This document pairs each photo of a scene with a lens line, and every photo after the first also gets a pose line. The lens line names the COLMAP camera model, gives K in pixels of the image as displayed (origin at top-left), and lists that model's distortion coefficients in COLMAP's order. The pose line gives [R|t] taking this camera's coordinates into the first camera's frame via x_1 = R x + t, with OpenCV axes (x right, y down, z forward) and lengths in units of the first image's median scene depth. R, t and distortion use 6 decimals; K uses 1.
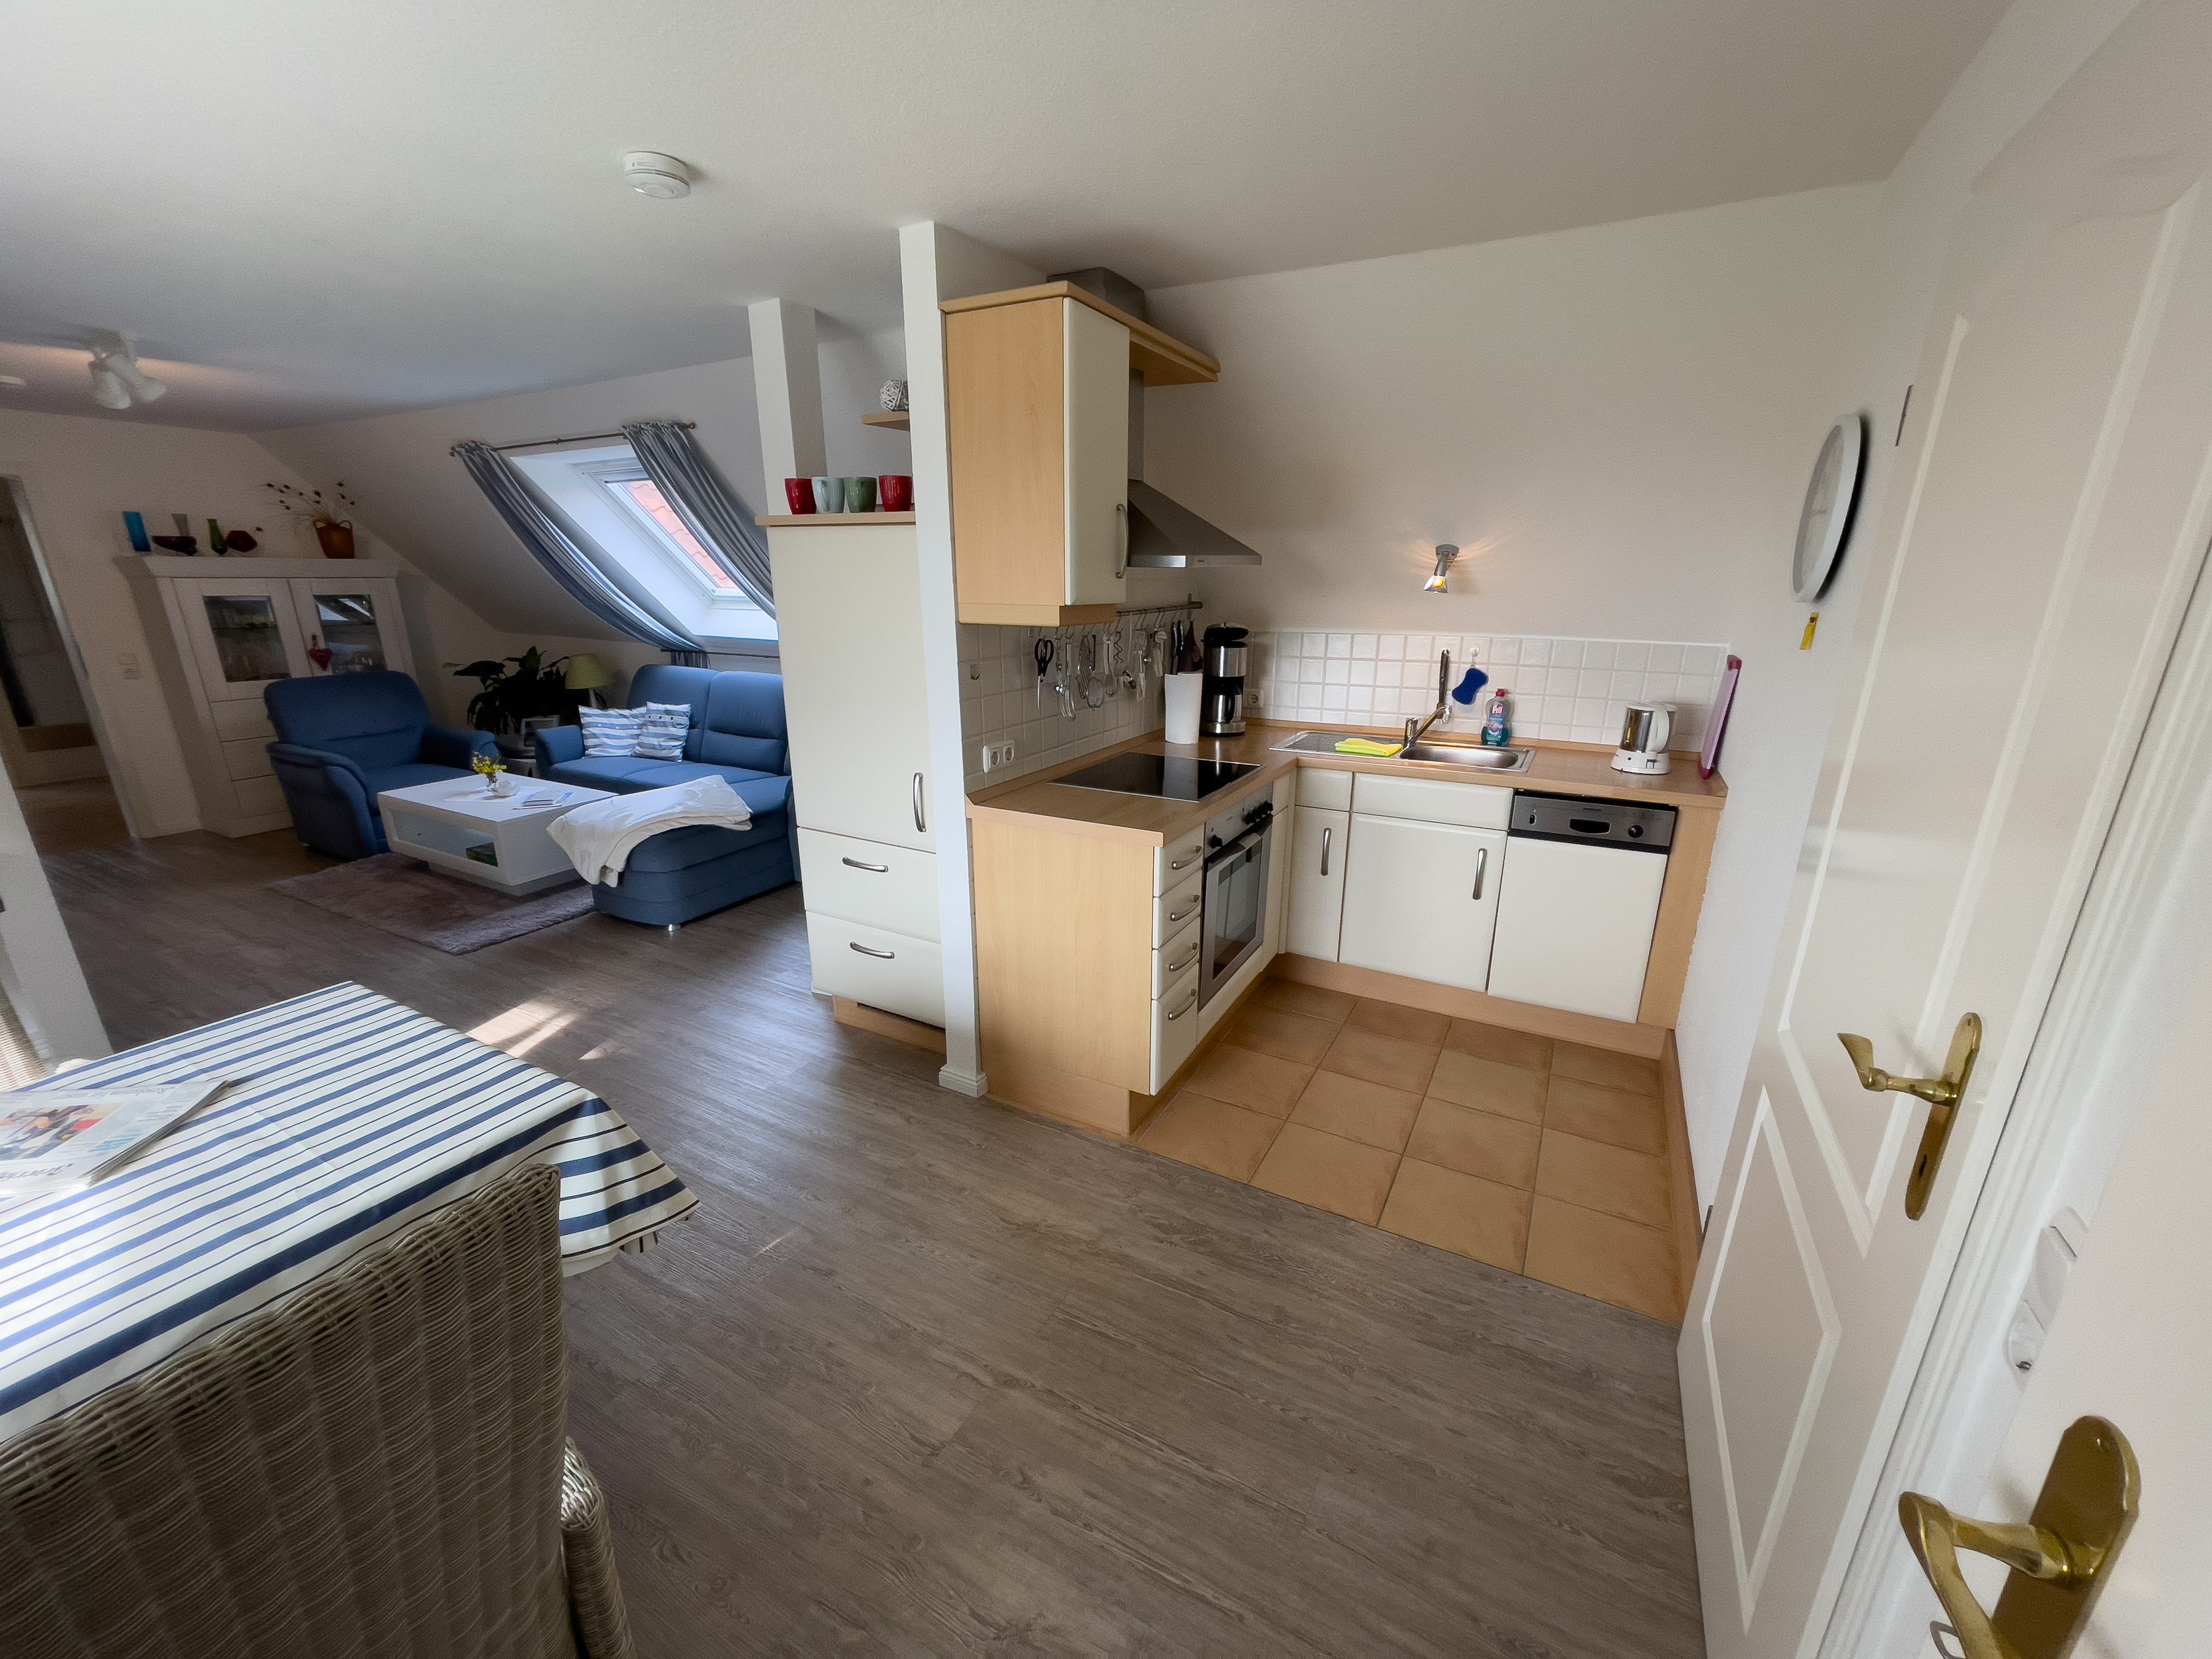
lens RADIAL K [[882.6, 0, 1103.9], [0, 882.6, 846.4], [0, 0, 1]] dist [-0.008833, 0.000175]
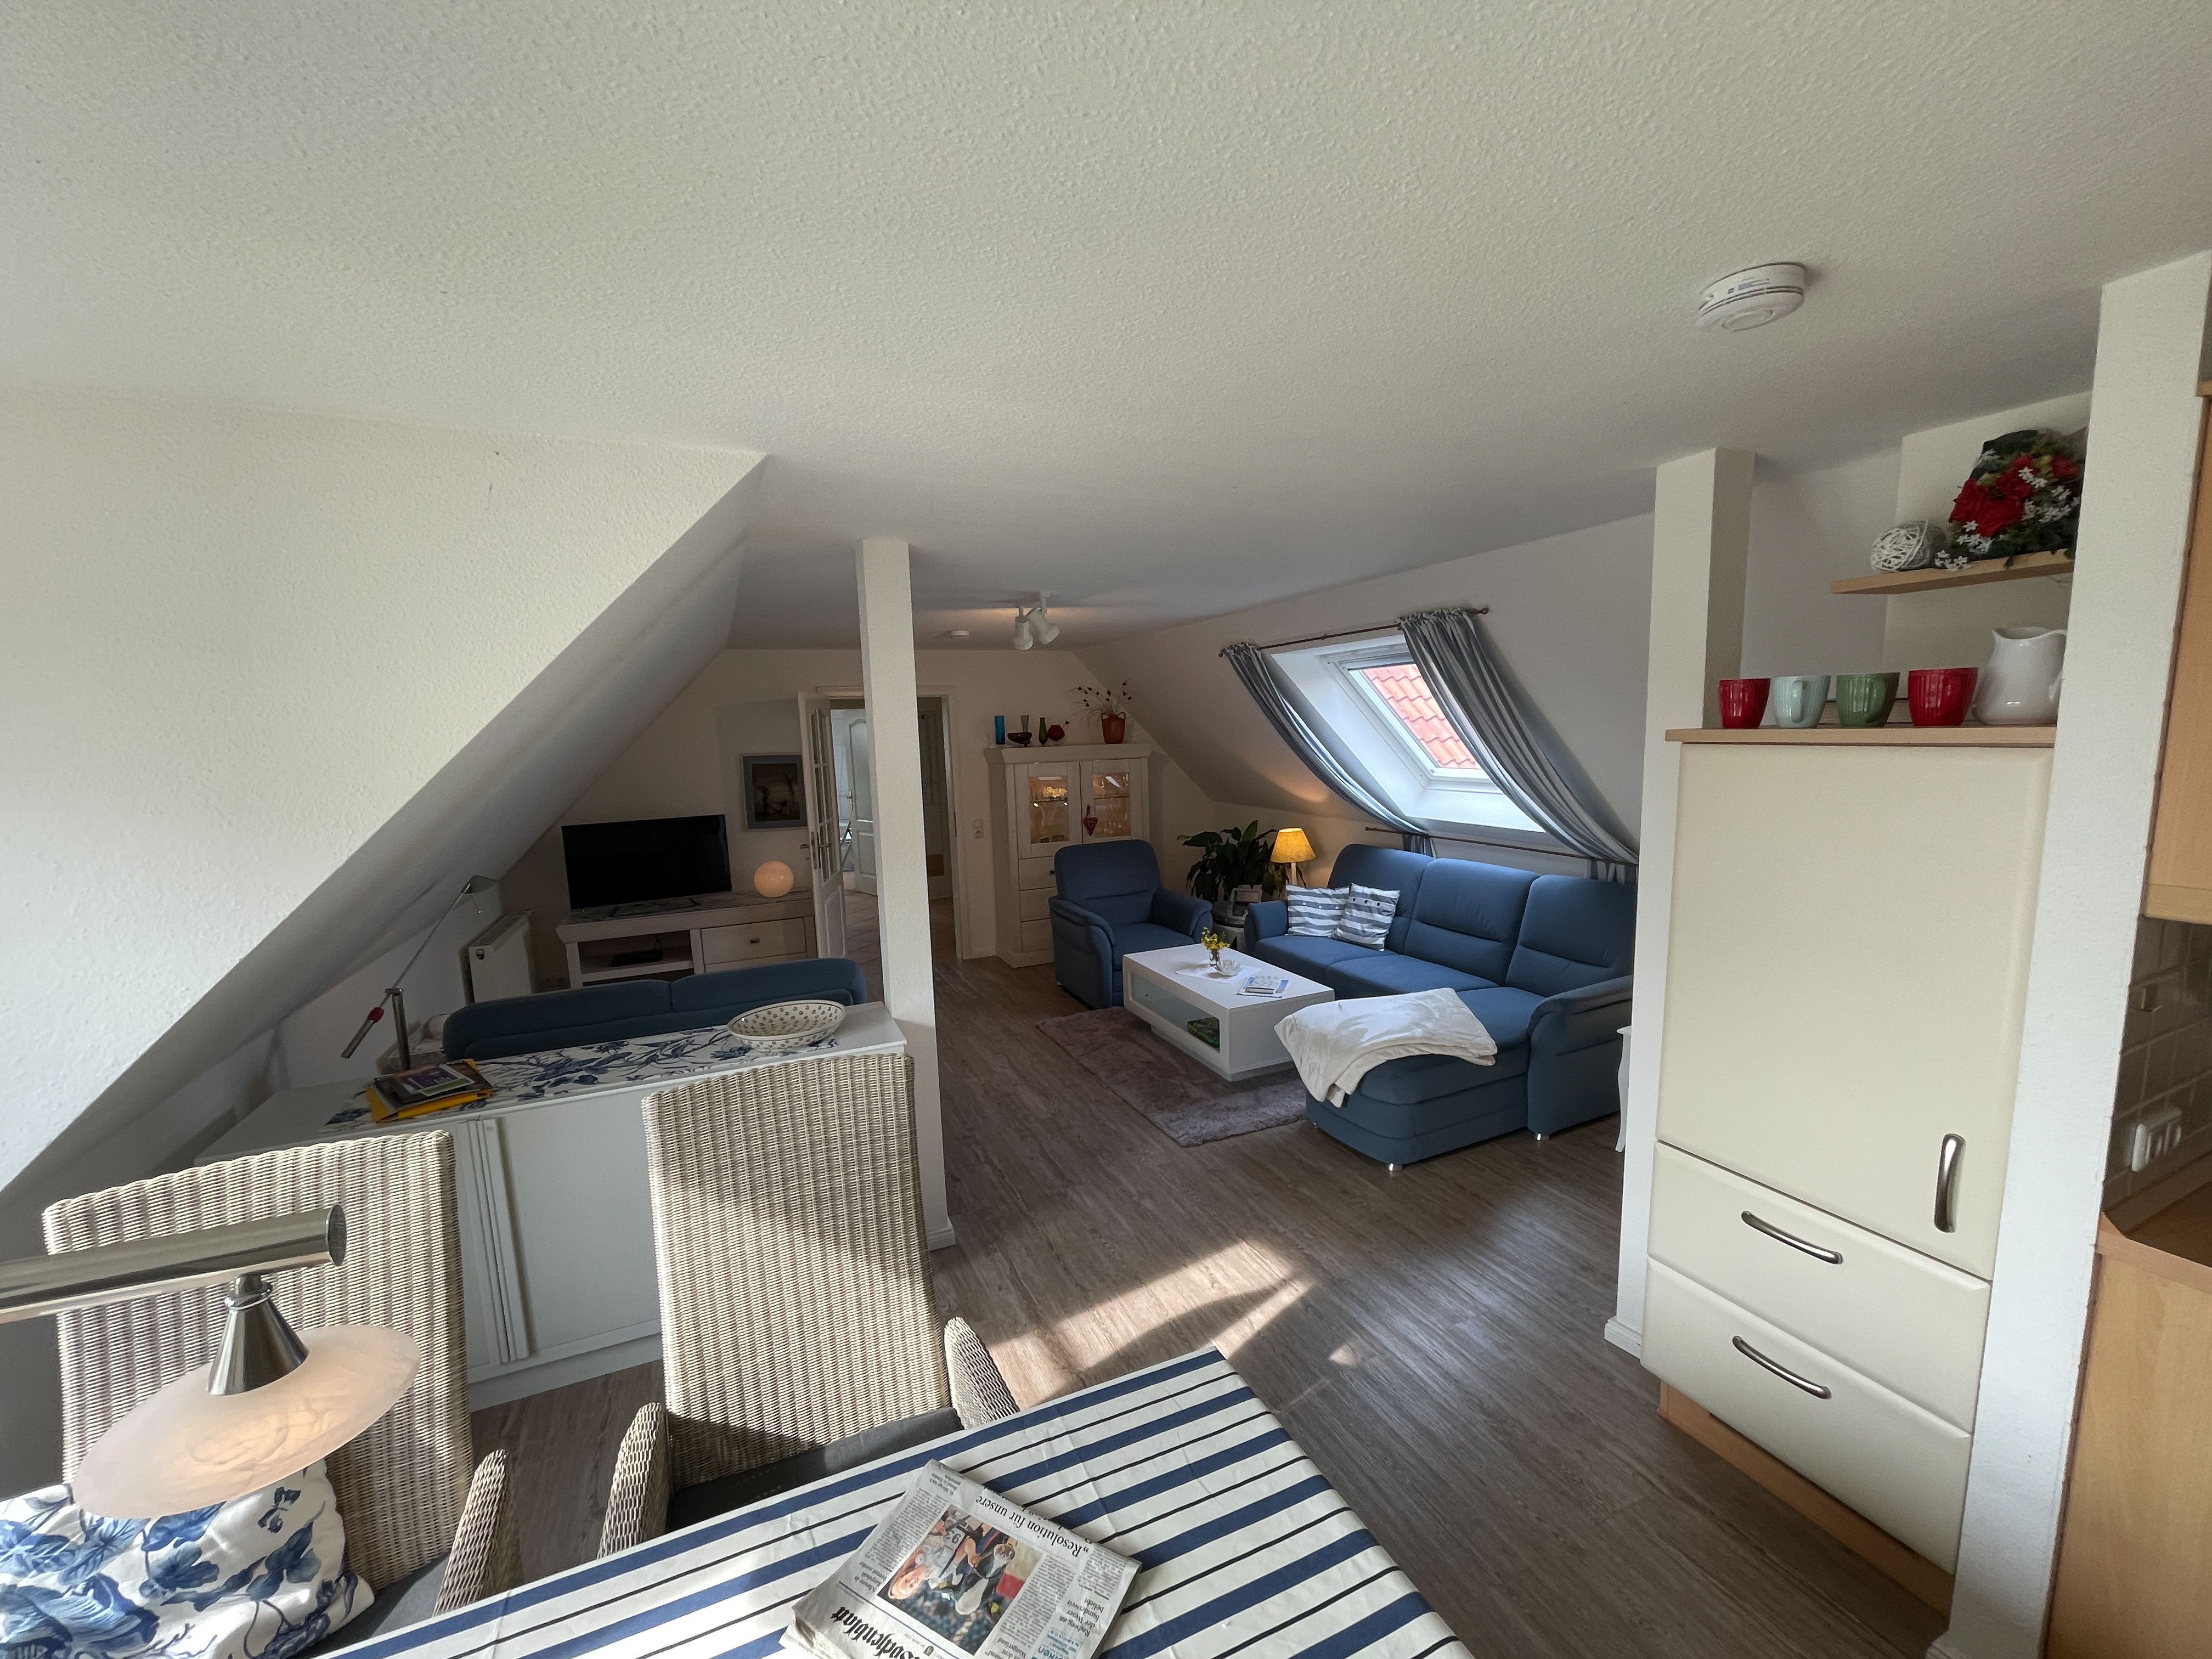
lens RADIAL K [[886.4, 0, 1109.3], [0, 886.4, 848.1], [0, 0, 1]] dist [-0.001996, -0.000155]
pose [[0.795760, 0.050036, -0.603541, -0.177124], [-0.143671, 0.983729, -0.107872, -0.071574], [0.588323, 0.172551, 0.790001, 0.083844]]
